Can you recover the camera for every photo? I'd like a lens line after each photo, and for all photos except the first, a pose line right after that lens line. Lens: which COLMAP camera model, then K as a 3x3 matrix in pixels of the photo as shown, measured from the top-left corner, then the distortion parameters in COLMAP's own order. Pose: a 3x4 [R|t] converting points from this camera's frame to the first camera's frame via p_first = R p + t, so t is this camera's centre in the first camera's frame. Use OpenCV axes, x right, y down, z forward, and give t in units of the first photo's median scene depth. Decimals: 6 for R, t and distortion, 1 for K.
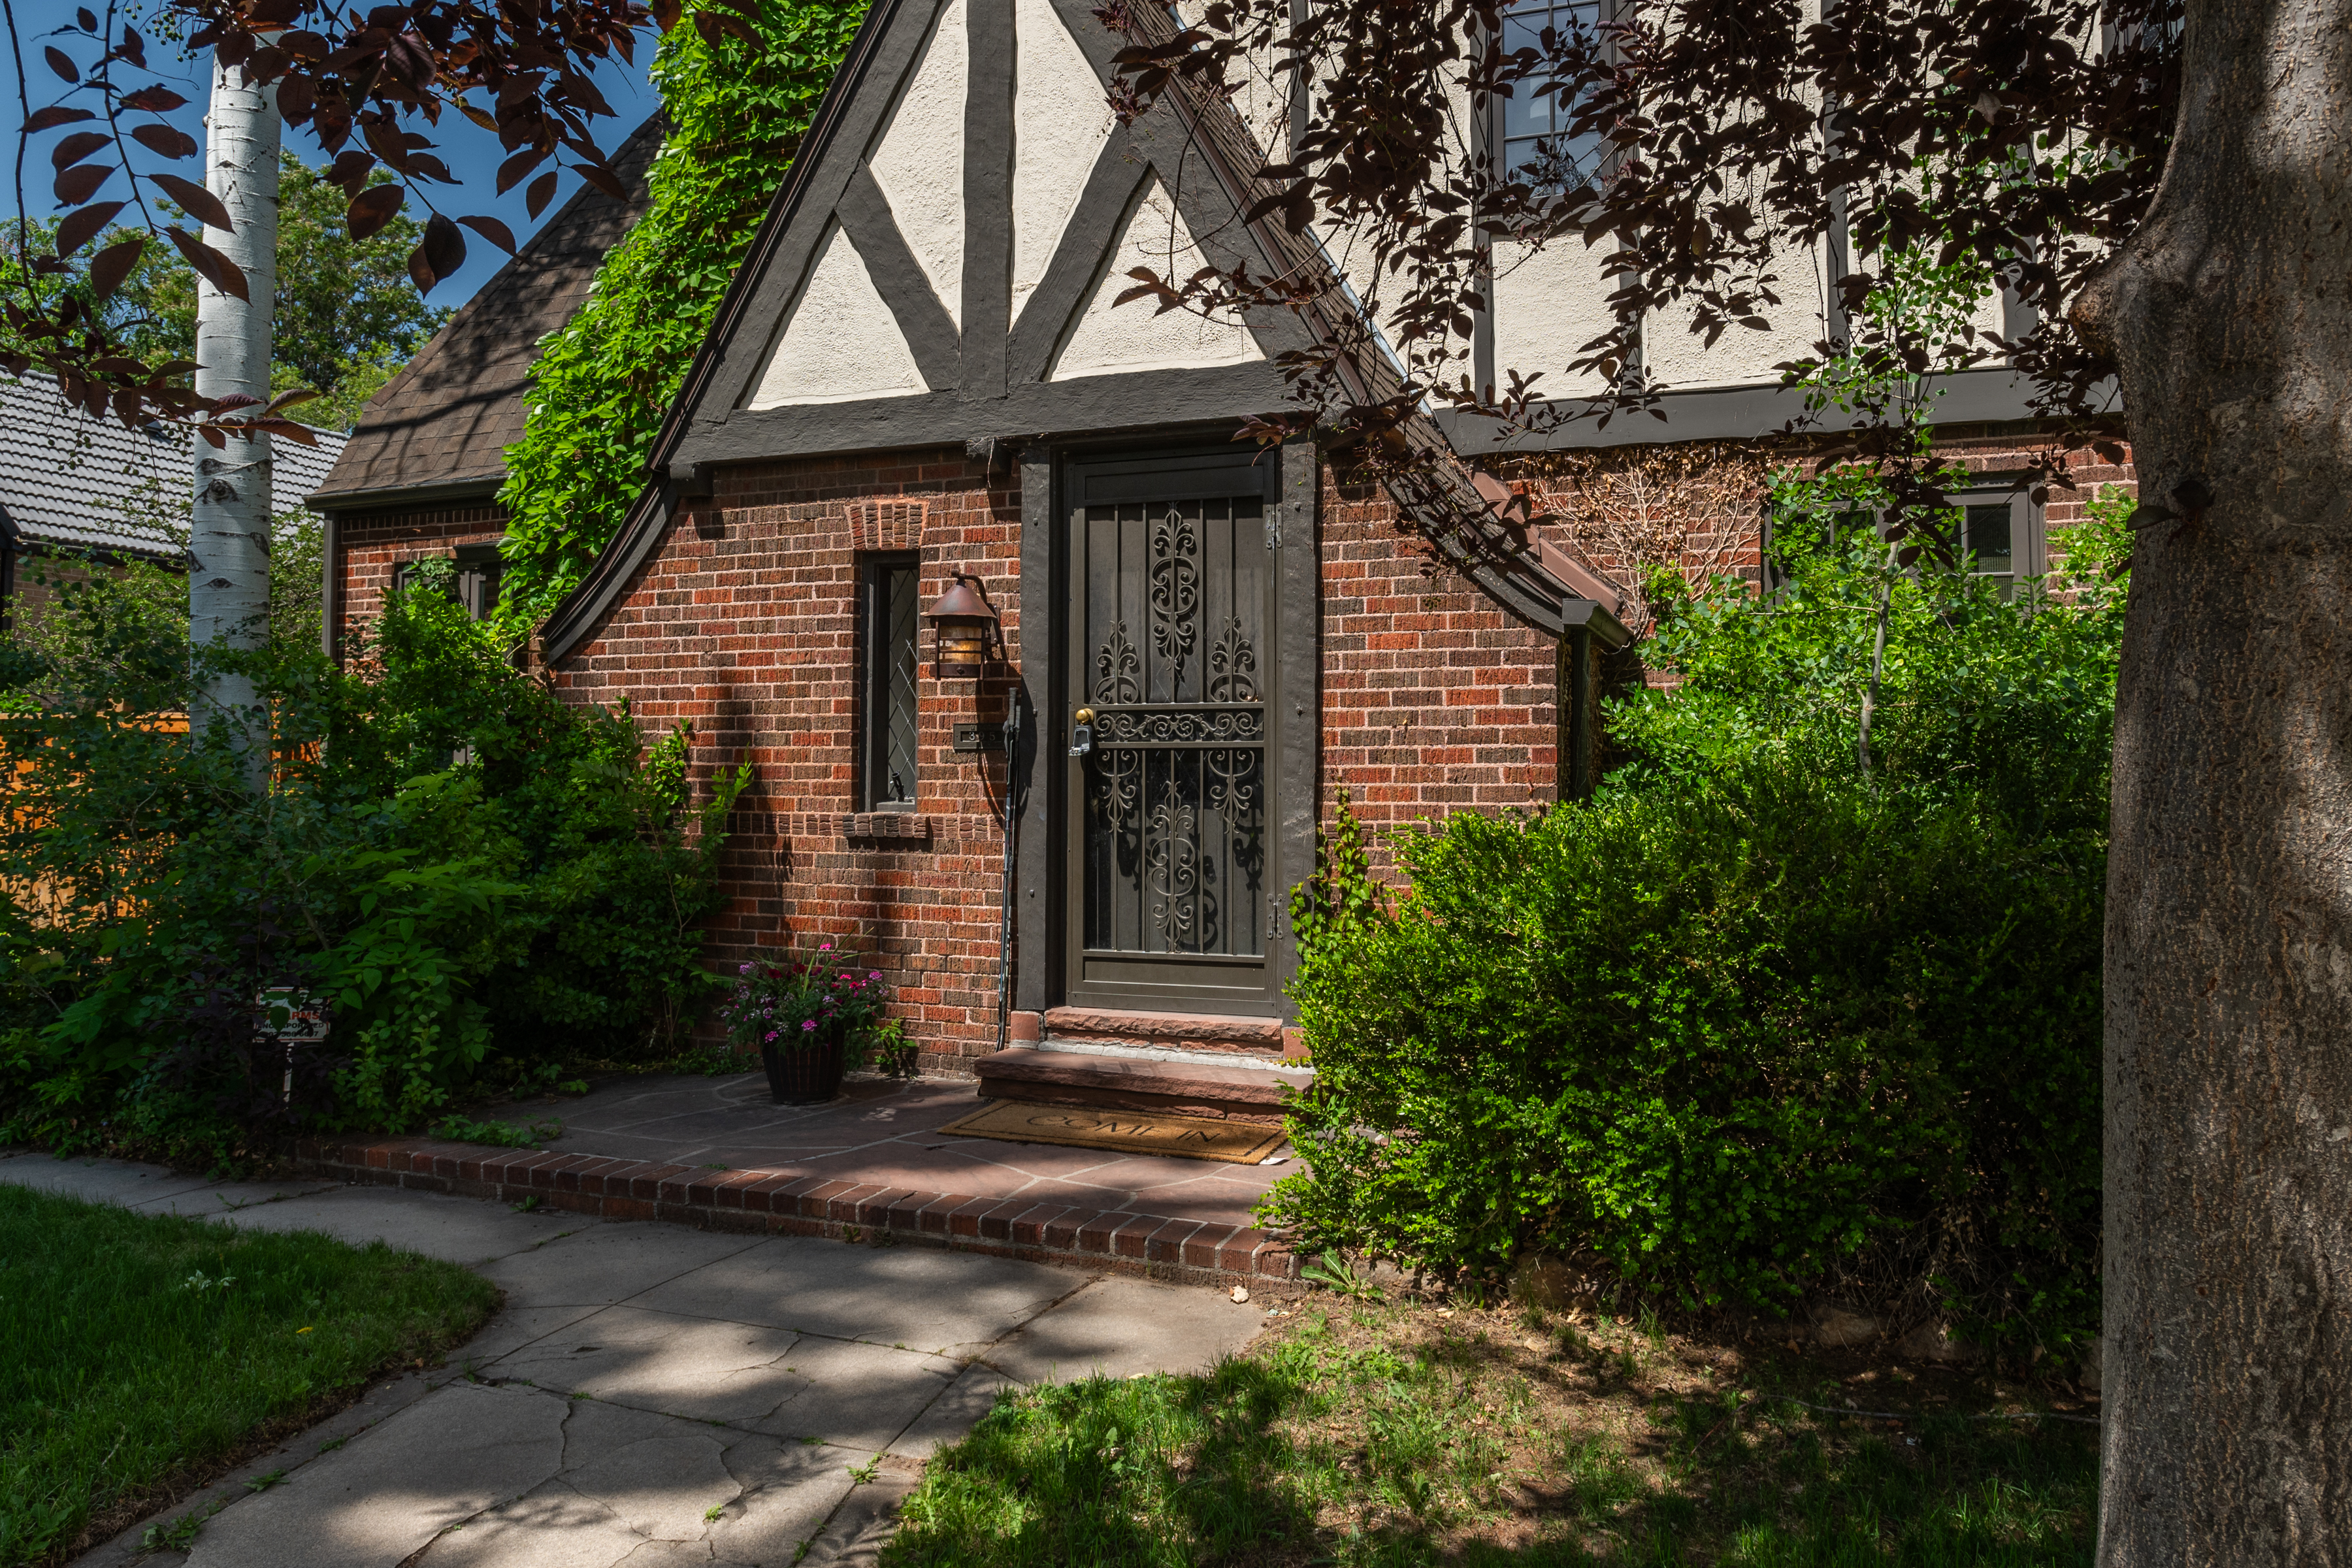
lens RADIAL K [[1687.4, 0, 1182.6], [0, 1687.4, 728.9], [0, 0, 1]] dist [-0.007791, -0.001270]
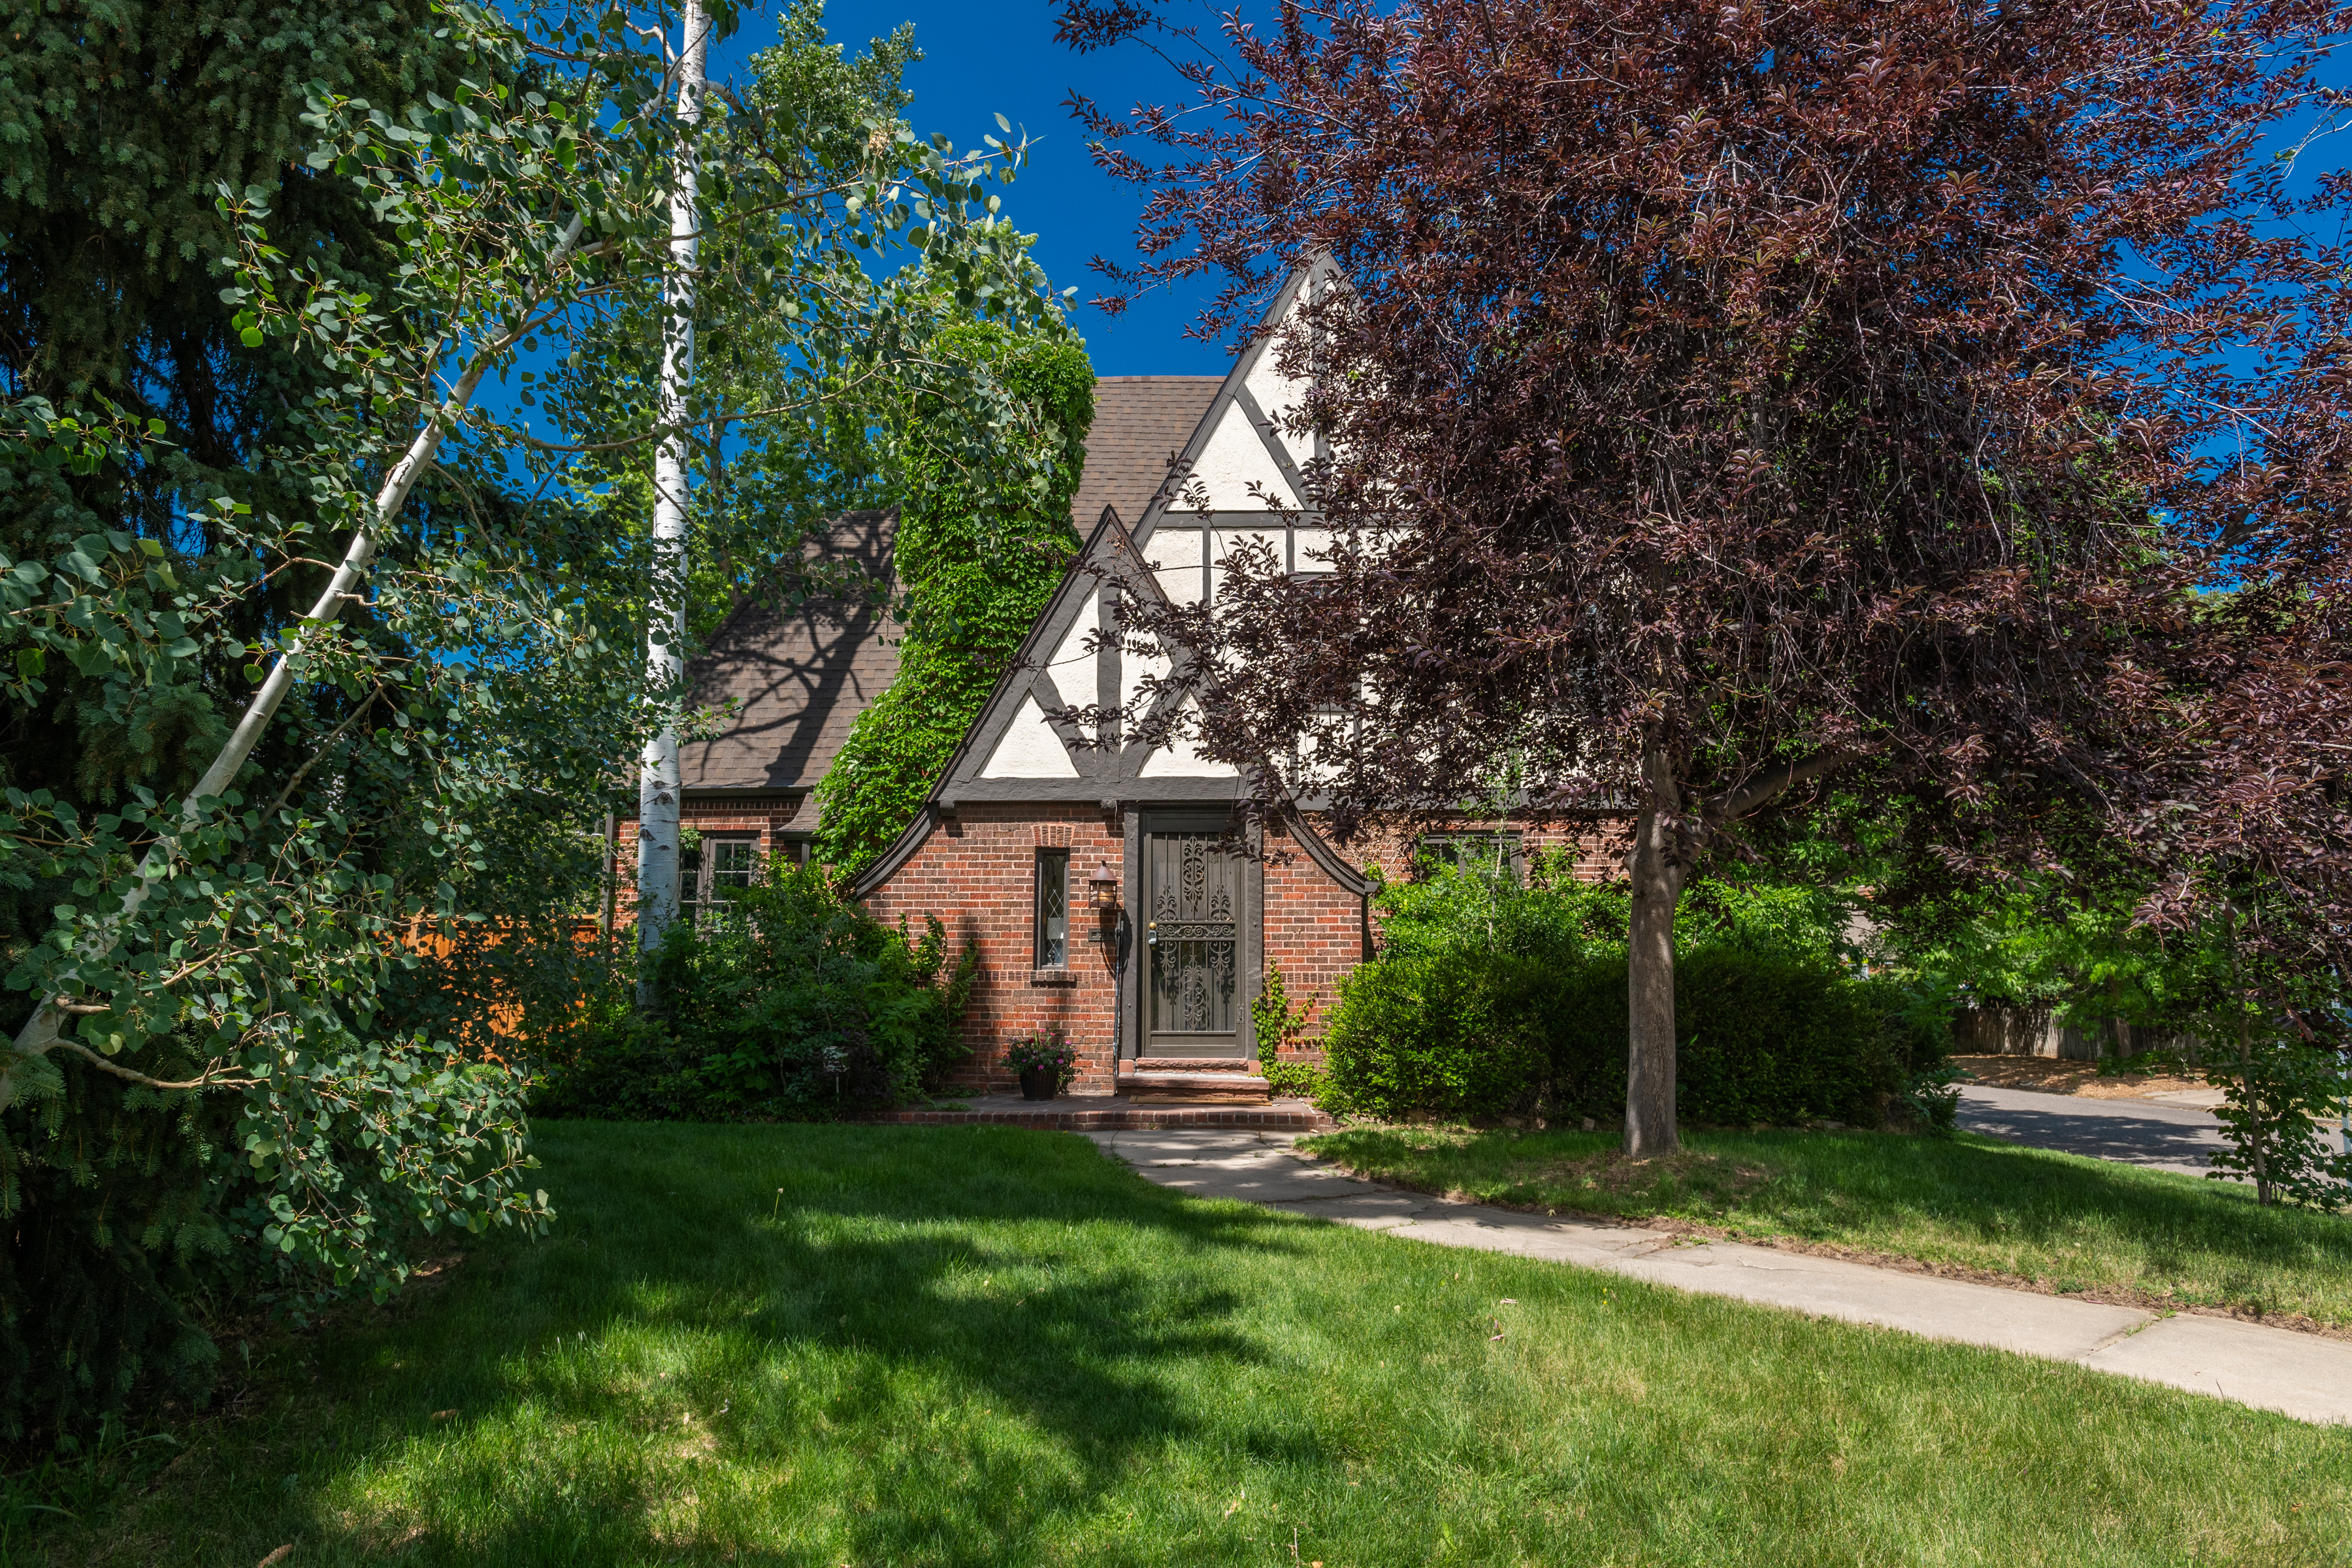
lens RADIAL K [[1534.5, 0, 1176.0], [0, 1534.5, 784.0], [0, 0, 1]] dist [0.000613, 0.000016]
pose [[0.931801, 0.048239, 0.359749, -0.759072], [-0.009338, 0.993987, -0.109095, 0.026576], [-0.362849, 0.098296, 0.926649, -0.904004]]
